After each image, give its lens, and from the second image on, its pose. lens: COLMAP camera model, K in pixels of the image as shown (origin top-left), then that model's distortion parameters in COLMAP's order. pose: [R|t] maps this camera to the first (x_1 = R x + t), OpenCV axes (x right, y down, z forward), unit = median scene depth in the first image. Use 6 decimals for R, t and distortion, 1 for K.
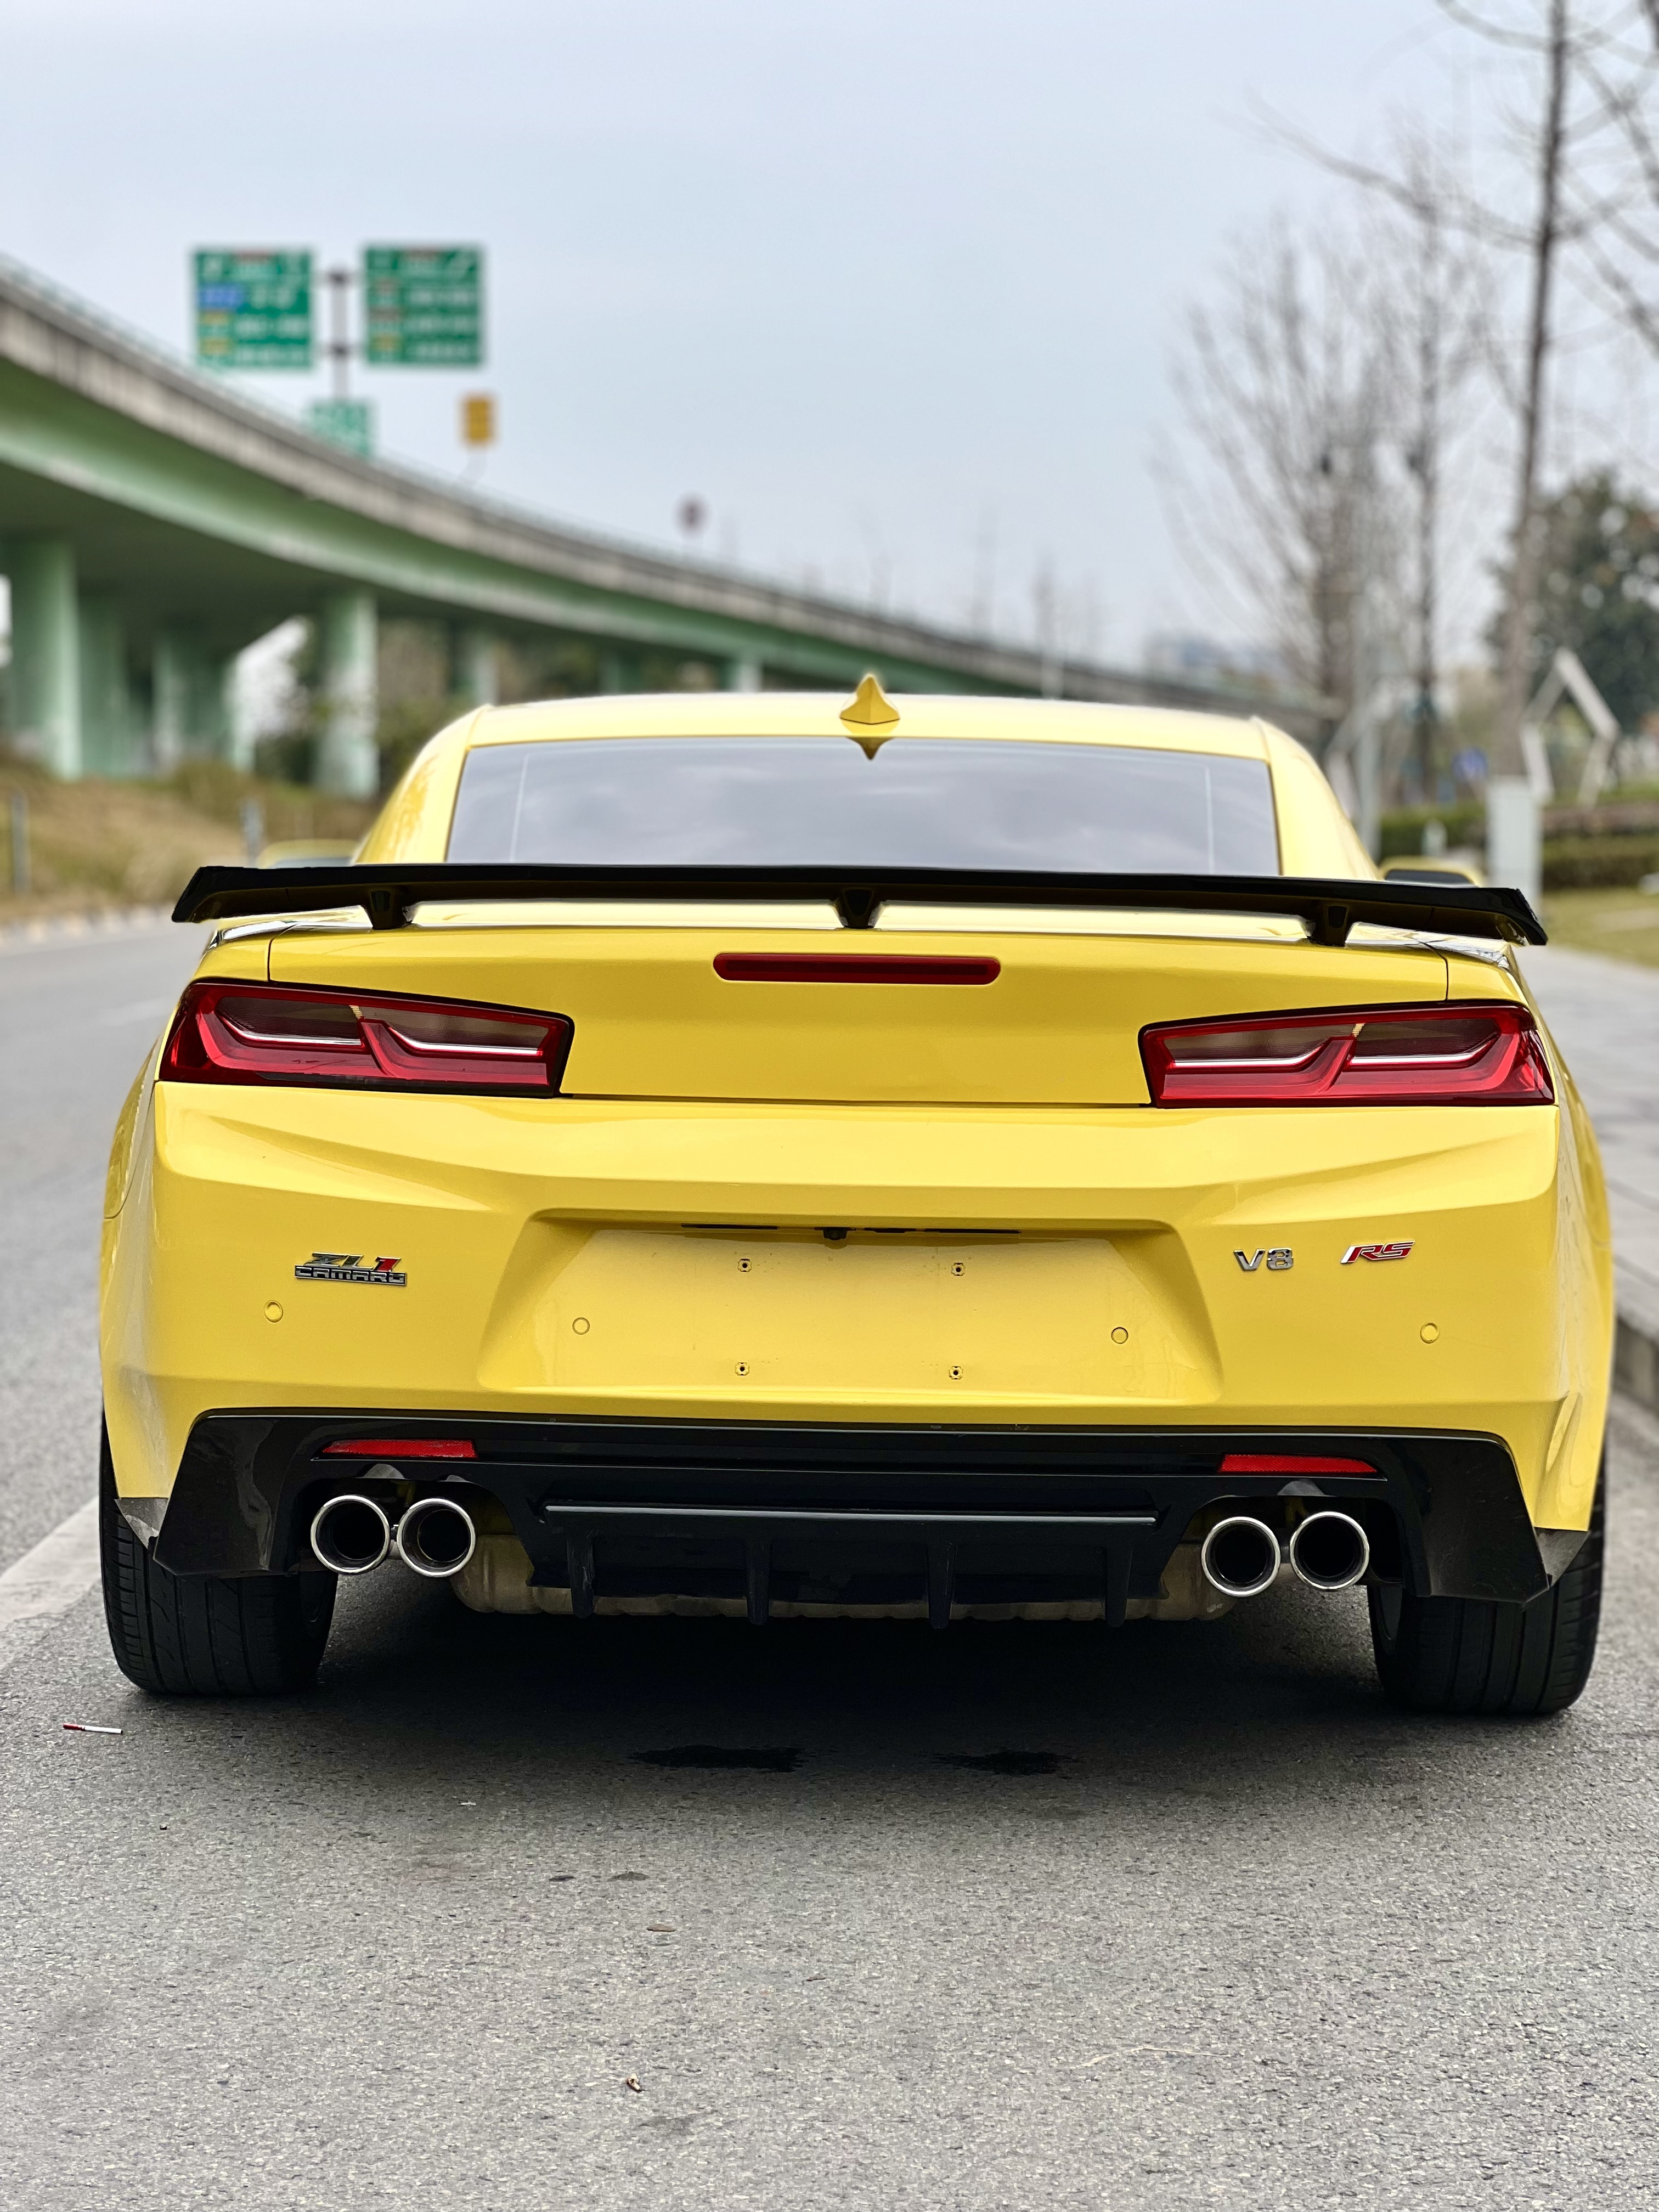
lens RADIAL K [[4880.2, 0, 835.4], [0, 4880.2, 1099.8], [0, 0, 1]] dist [-0.002336, 0.000000]
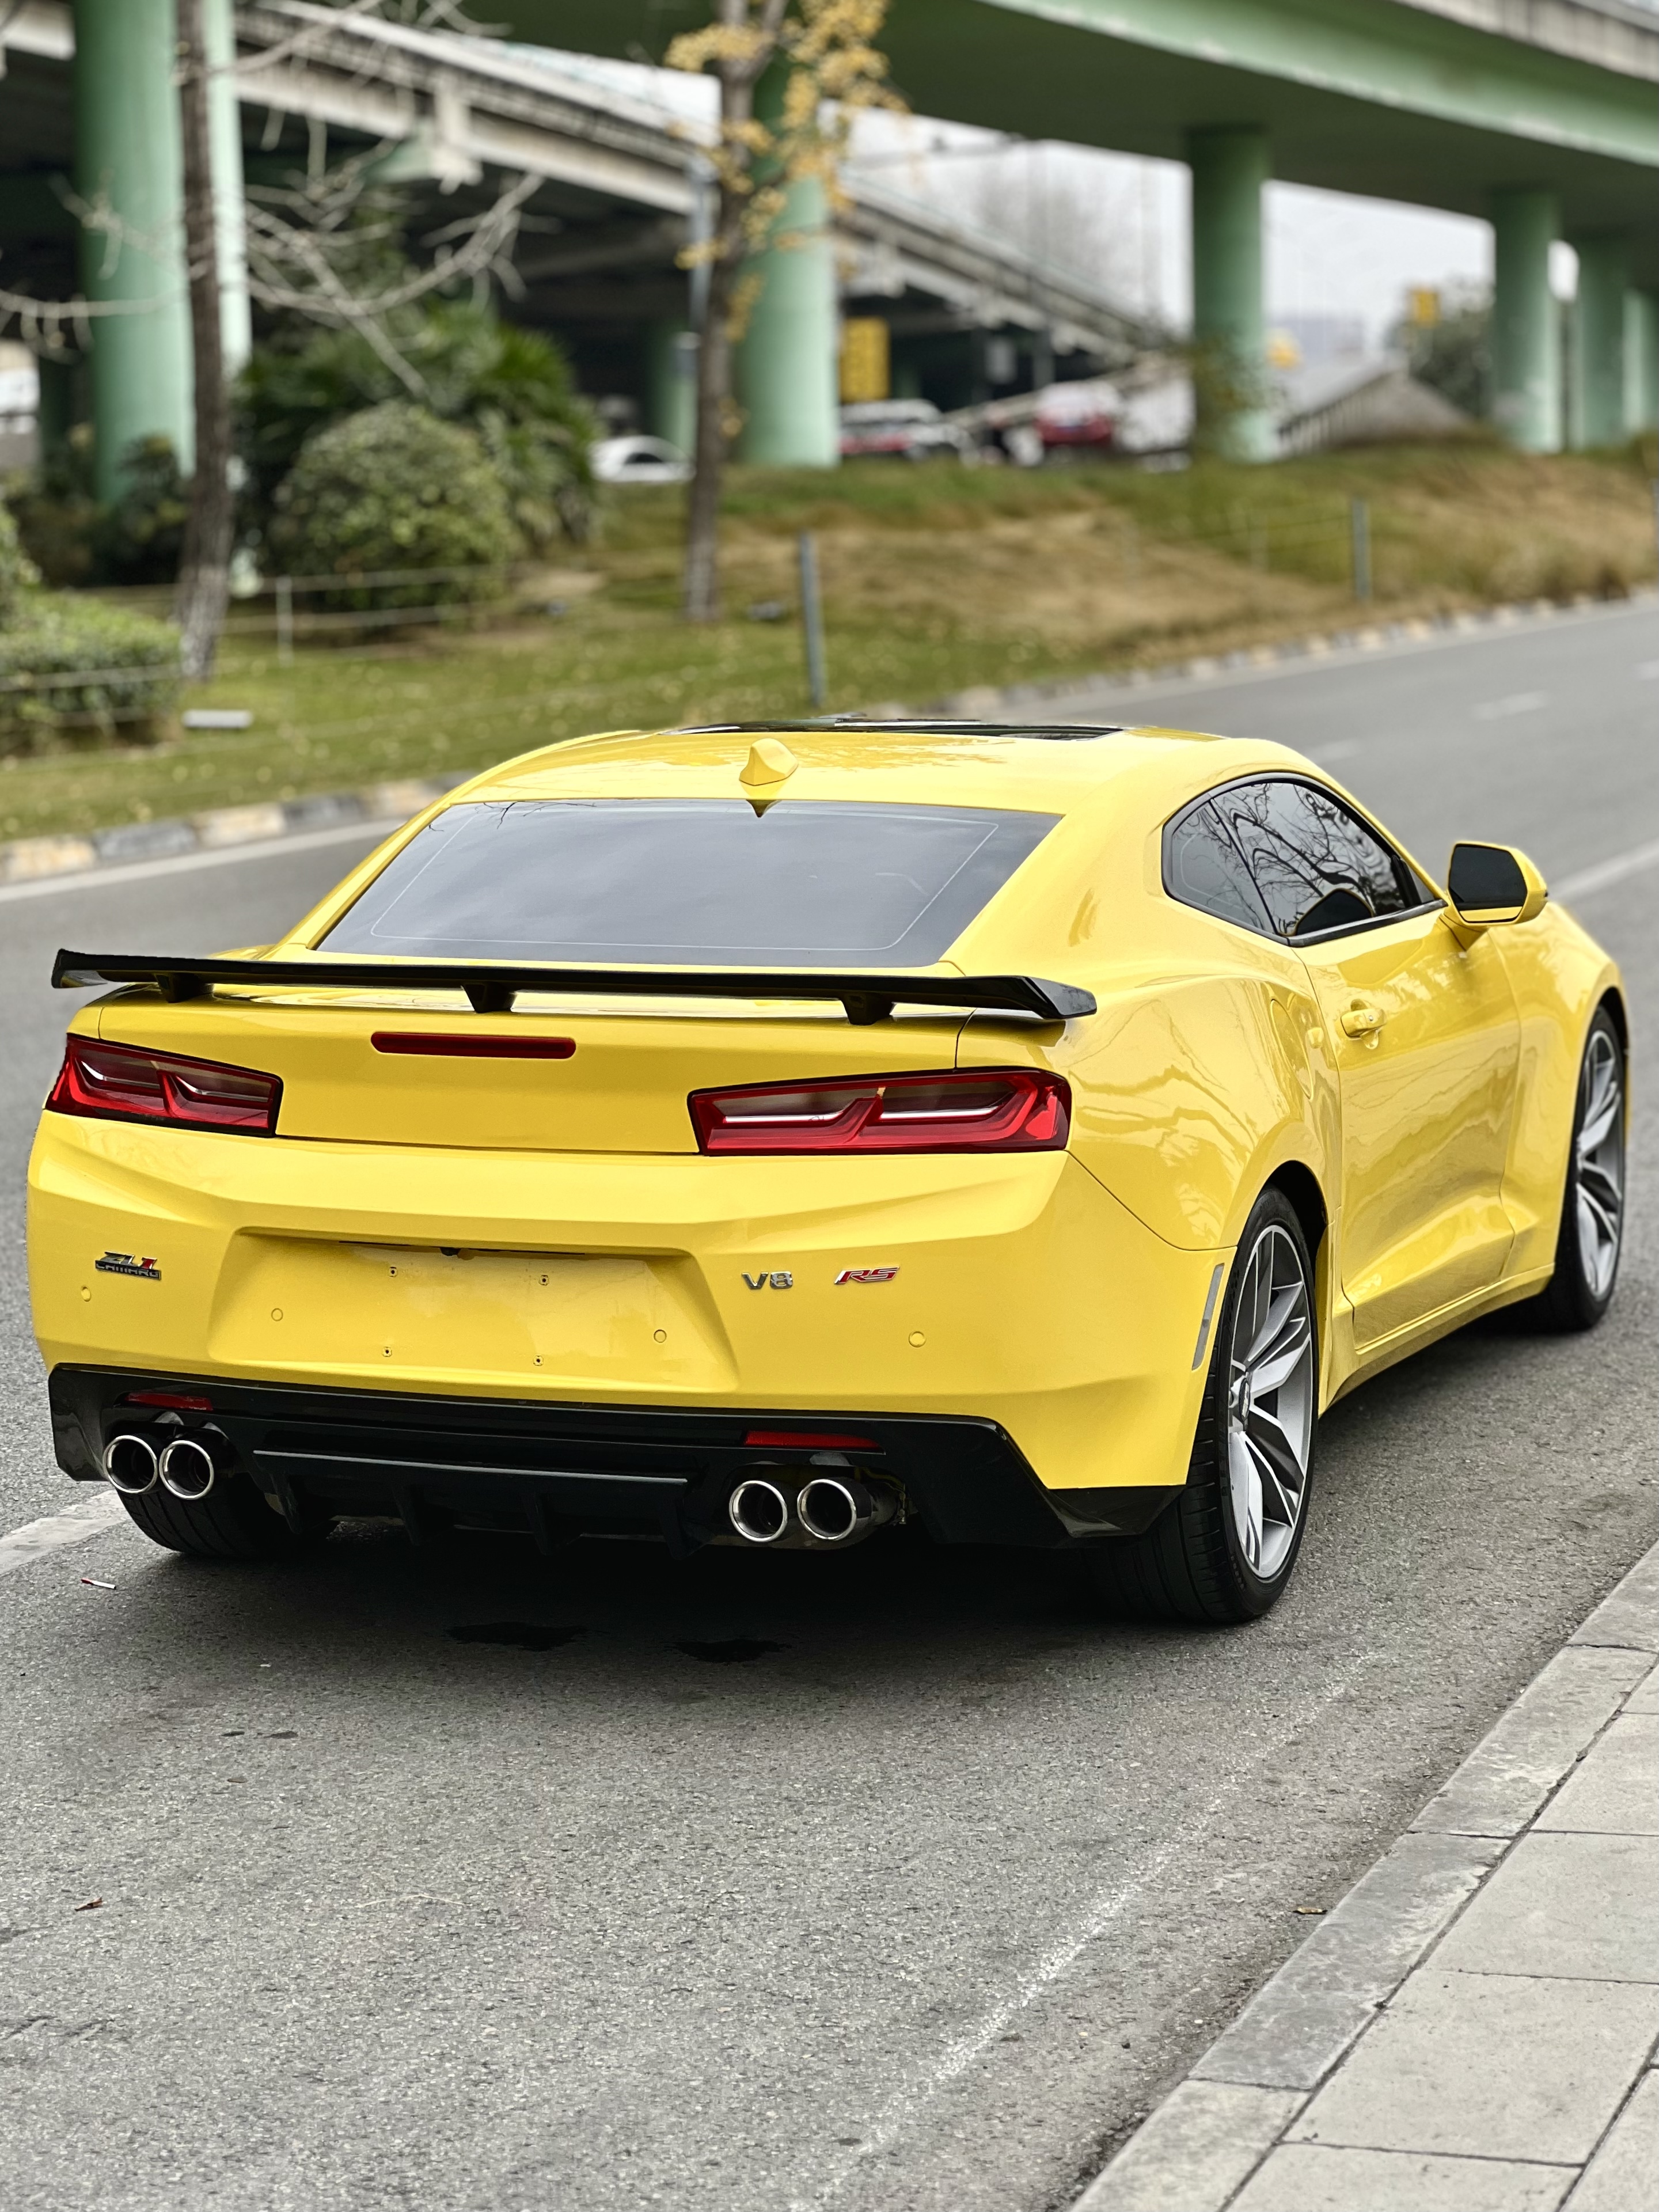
lens RADIAL K [[4880.0, 0, 819.3], [0, 4880.0, 1114.6], [0, 0, 1]] dist [-0.002336, 0.000000]
pose [[0.952185, 0.019159, -0.304921, 0.479536], [0.002818, 0.997439, 0.071471, -0.099462], [0.305509, -0.068912, 0.949692, -0.193967]]
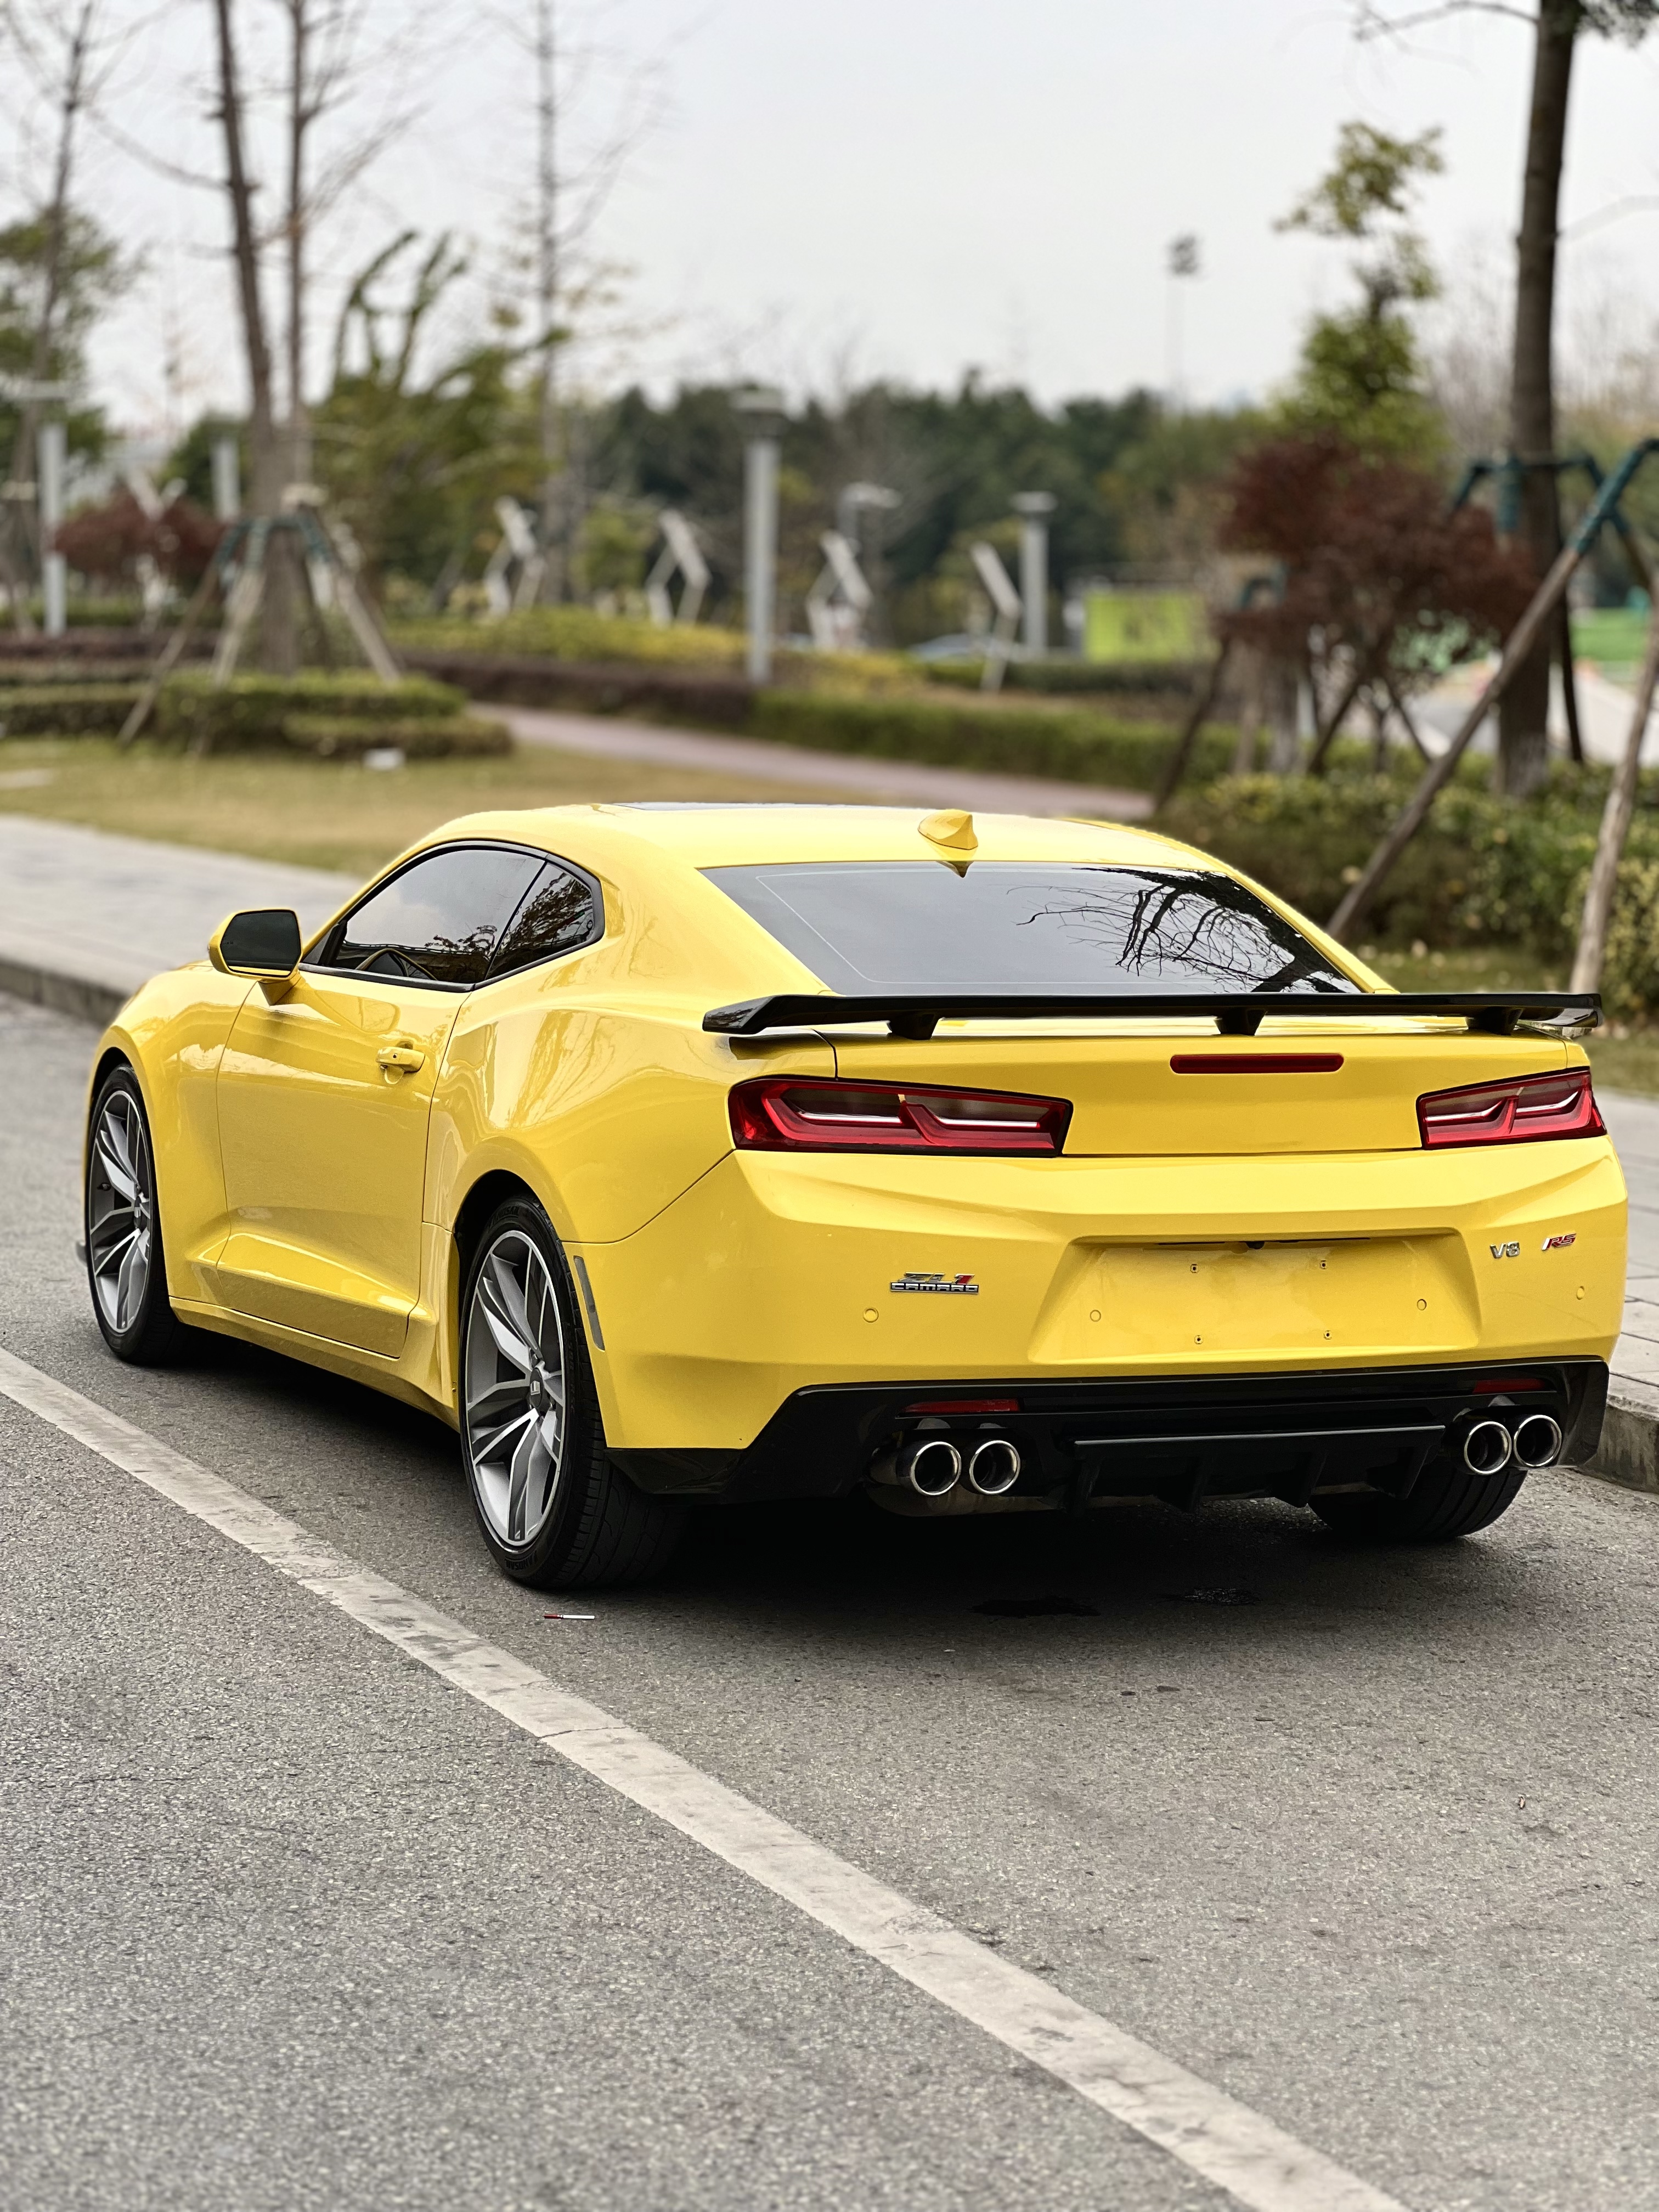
lens RADIAL K [[4880.2, 0, 834.4], [0, 4880.2, 1108.4], [0, 0, 1]] dist [-0.002336, 0.000000]
pose [[0.918932, -0.032065, 0.393111, -0.681507], [0.013303, 0.998642, 0.050361, -0.087937], [-0.394192, -0.041049, 0.918111, -0.290632]]
